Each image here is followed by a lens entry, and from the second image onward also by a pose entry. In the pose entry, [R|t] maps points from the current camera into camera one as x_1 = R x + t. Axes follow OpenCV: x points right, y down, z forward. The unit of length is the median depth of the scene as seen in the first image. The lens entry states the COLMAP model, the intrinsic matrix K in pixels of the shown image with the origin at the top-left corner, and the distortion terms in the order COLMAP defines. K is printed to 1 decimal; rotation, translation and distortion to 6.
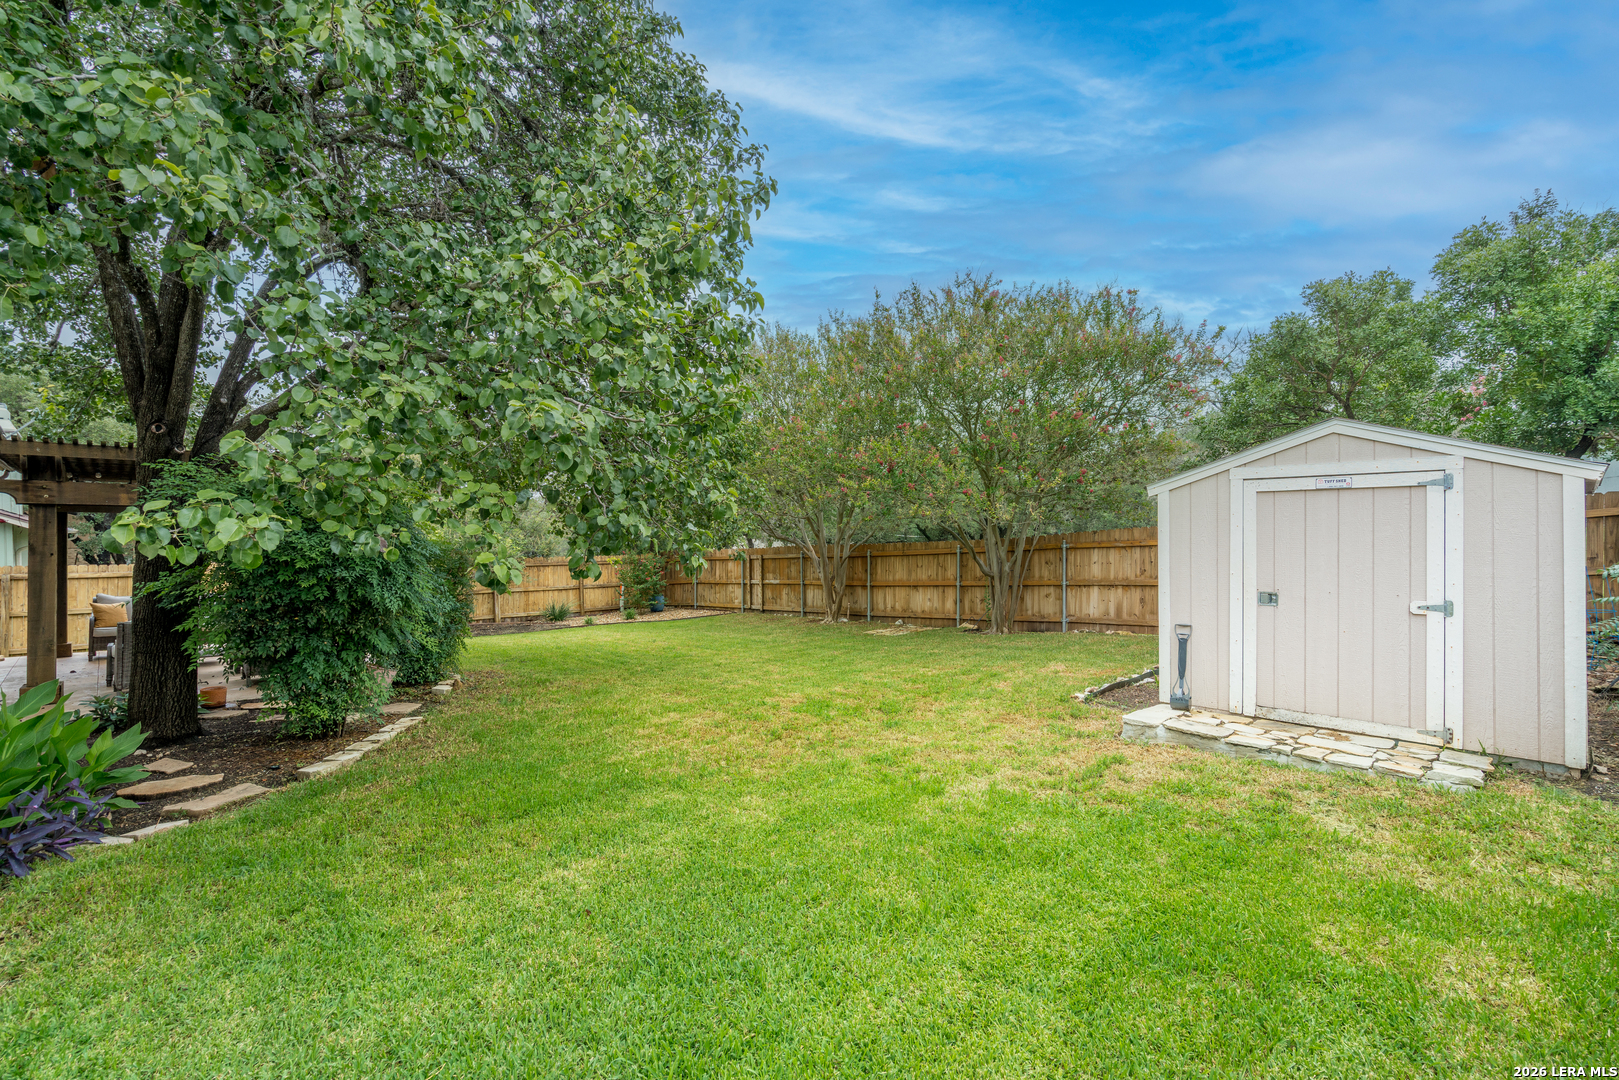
lens RADIAL K [[727.8, 0, 809.5], [0, 727.8, 540.0], [0, 0, 1]] dist [0.003602, 0.000666]
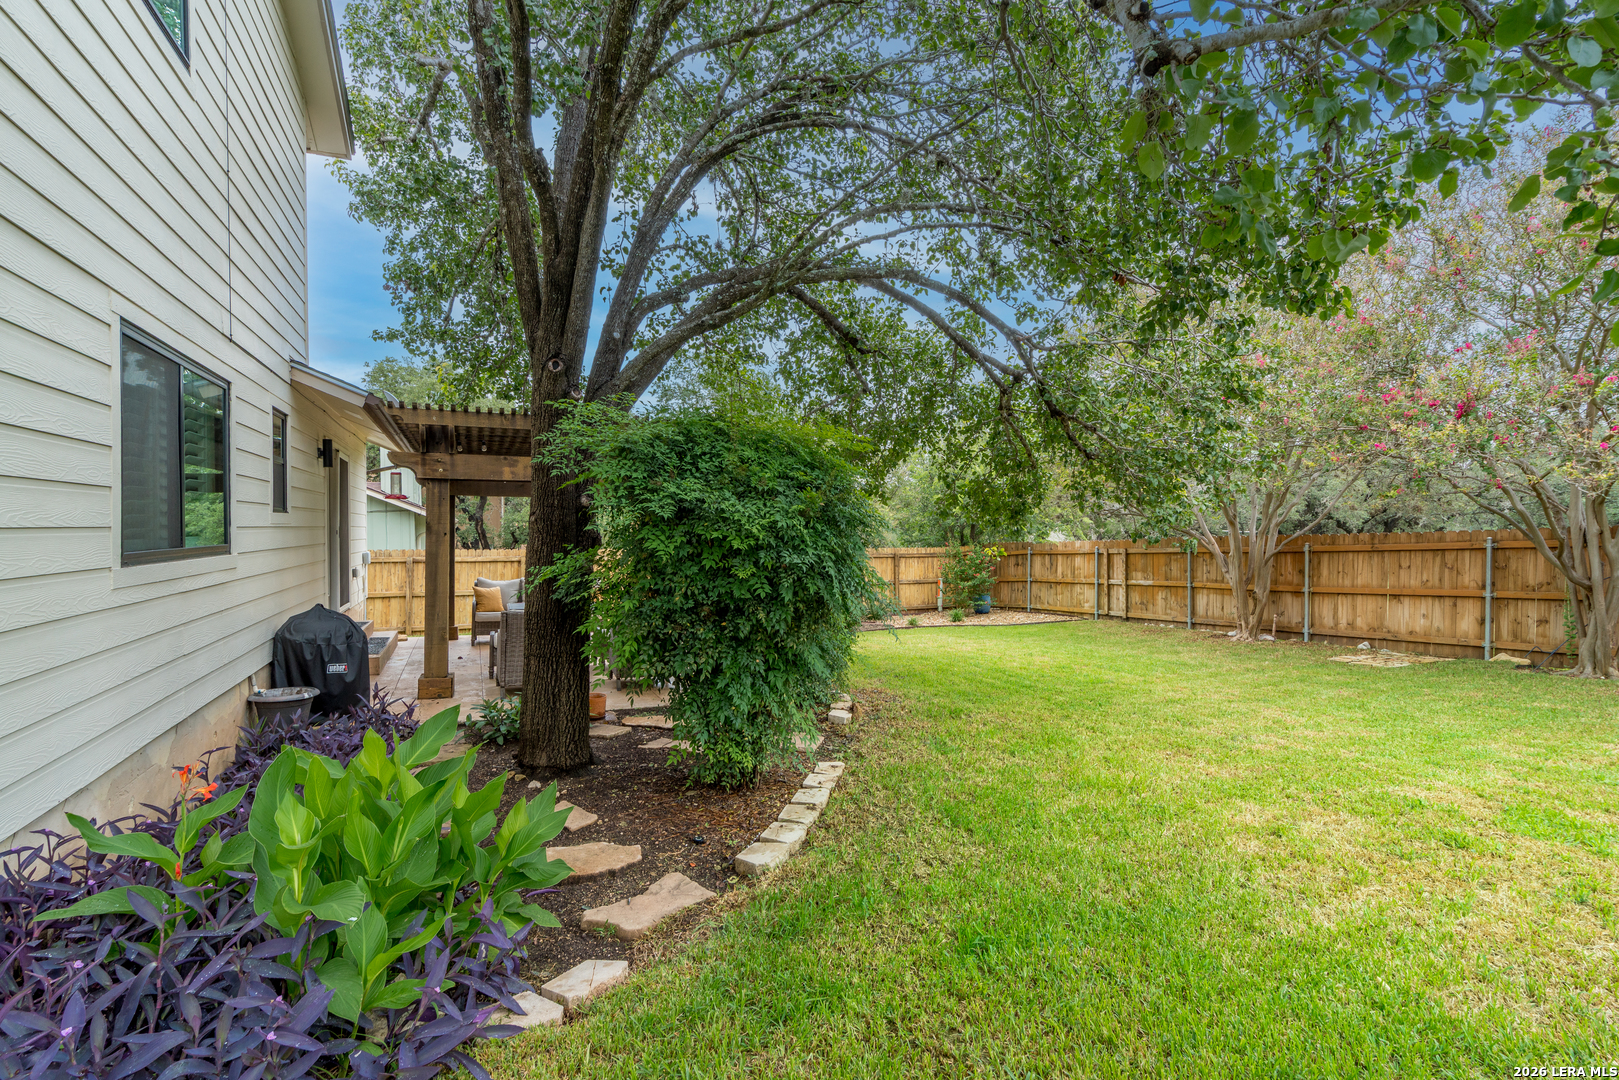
lens RADIAL K [[747.2, 0, 802.0], [0, 747.2, 535.9], [0, 0, 1]] dist [-0.000164, 0.000590]
pose [[0.938765, 0.006789, -0.344491, -0.280429], [-0.006351, 0.999977, 0.002400, 0.016696], [0.344499, -0.000065, 0.938787, 0.262339]]
